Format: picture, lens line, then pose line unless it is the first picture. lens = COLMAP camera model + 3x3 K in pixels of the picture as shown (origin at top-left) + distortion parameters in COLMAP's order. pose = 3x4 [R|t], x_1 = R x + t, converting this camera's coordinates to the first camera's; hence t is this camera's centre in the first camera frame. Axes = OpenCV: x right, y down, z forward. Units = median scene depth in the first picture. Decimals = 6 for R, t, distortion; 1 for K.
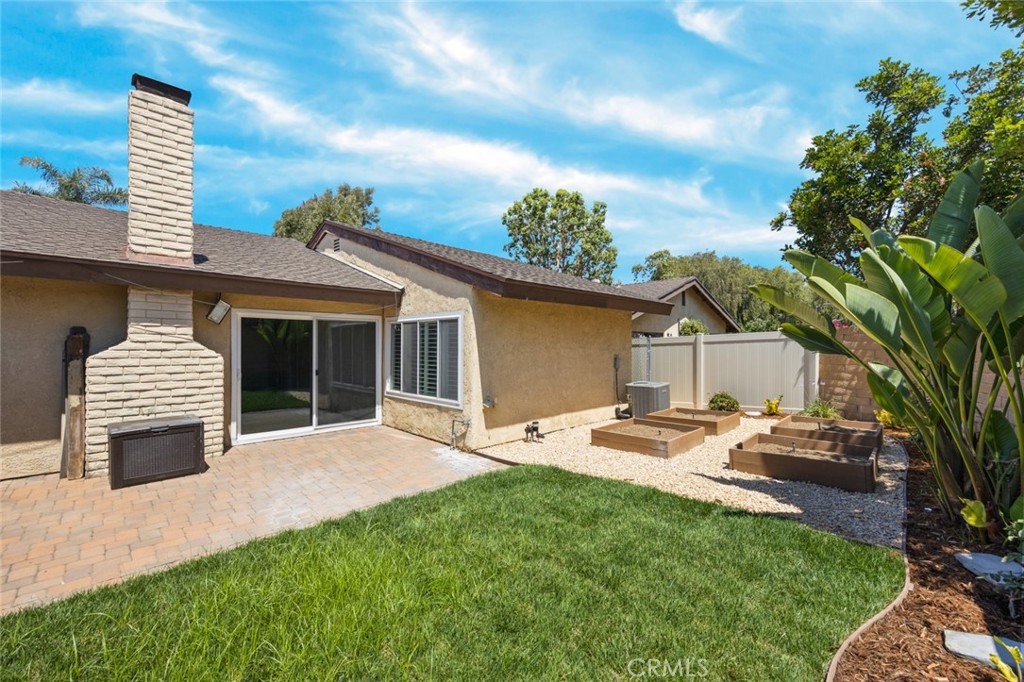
lens RADIAL K [[411.9, 0, 514.2], [0, 411.9, 342.2], [0, 0, 1]] dist [-0.003756, -0.000366]
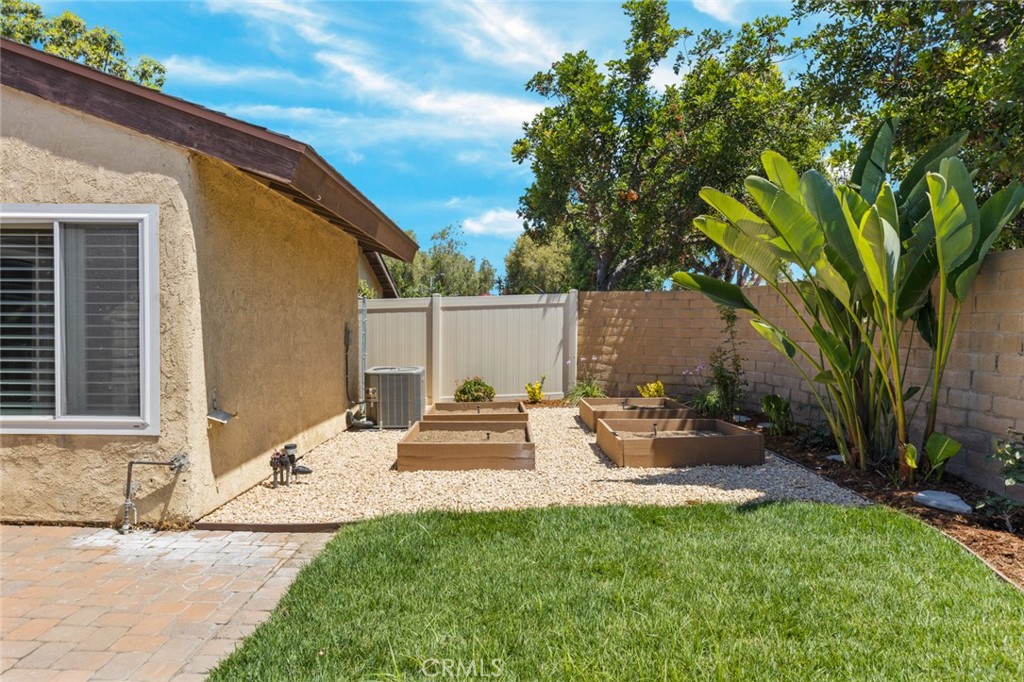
lens RADIAL K [[637.4, 0, 511.5], [0, 637.4, 347.7], [0, 0, 1]] dist [-0.015715, 0.001536]
pose [[0.703200, -0.016820, 0.710793, -0.315182], [-0.012280, 0.999284, 0.035795, 0.040957], [-0.710886, -0.033900, 0.702490, 0.255632]]
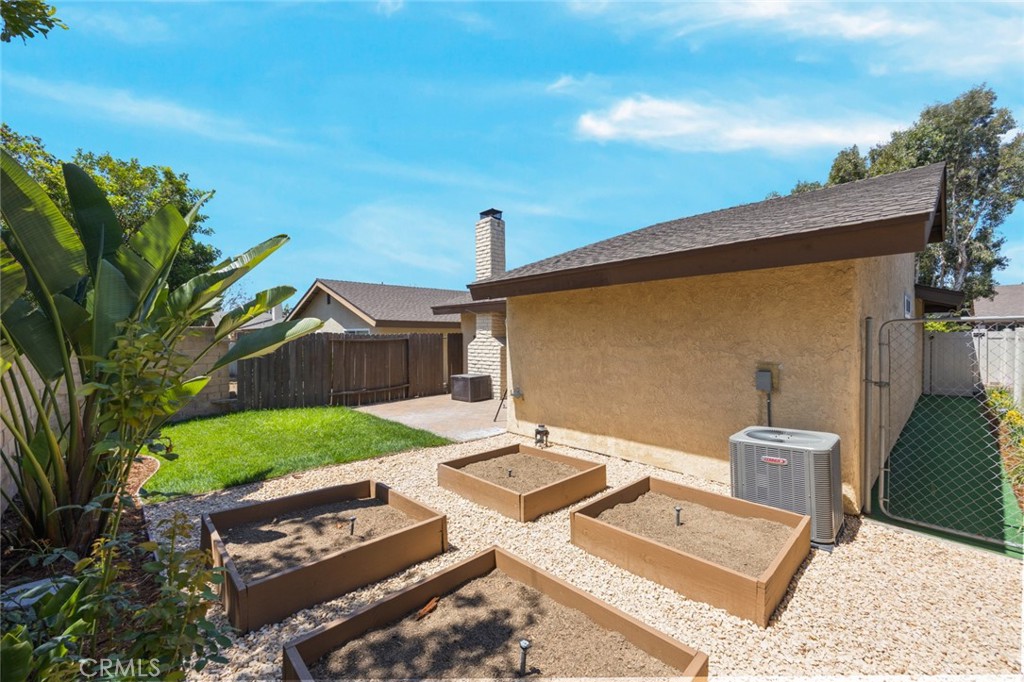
lens RADIAL K [[411.9, 0, 514.5], [0, 411.9, 337.1], [0, 0, 1]] dist [-0.003756, -0.000366]
pose [[-0.037644, 0.002976, -0.999287, 0.974134], [0.017609, 0.999842, 0.002315, -0.006248], [0.999136, -0.017510, -0.037690, 0.980705]]
